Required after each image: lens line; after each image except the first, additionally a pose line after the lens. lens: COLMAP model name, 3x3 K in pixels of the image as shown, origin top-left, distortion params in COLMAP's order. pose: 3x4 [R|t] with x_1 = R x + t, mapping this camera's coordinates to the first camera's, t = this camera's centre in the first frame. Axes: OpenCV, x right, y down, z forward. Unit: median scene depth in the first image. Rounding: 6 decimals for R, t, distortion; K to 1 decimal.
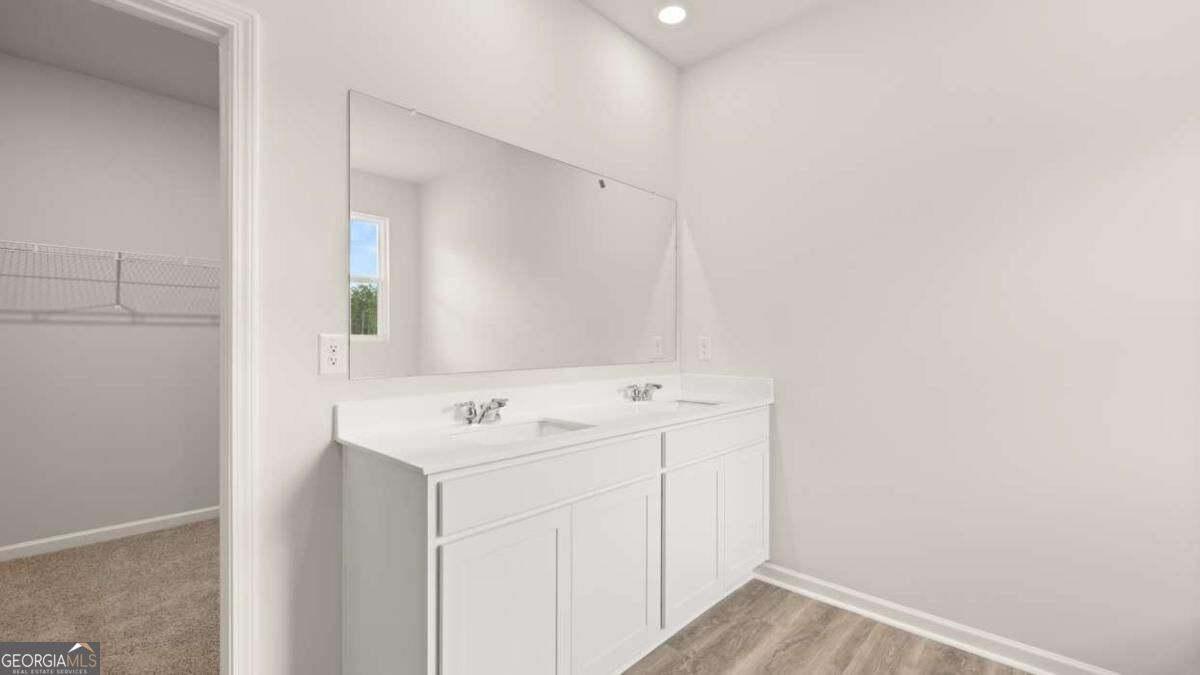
lens RADIAL K [[504.3, 0, 600.9], [0, 504.3, 339.4], [0, 0, 1]] dist [-0.001937, -0.000328]
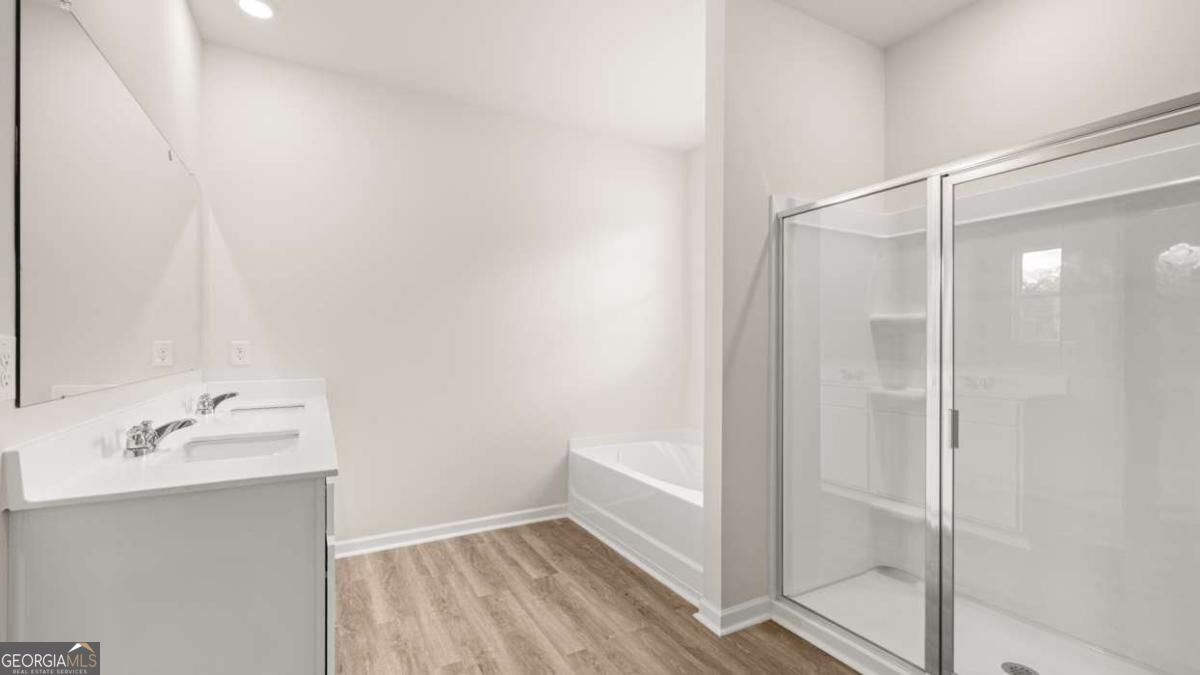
lens RADIAL K [[504.3, 0, 601.1], [0, 504.3, 339.8], [0, 0, 1]] dist [-0.001937, -0.000328]
pose [[0.308889, -0.000801, 0.951098, -0.645901], [0.005349, 0.999985, -0.000895, -0.004274], [-0.951083, 0.005364, 0.308889, 0.080885]]
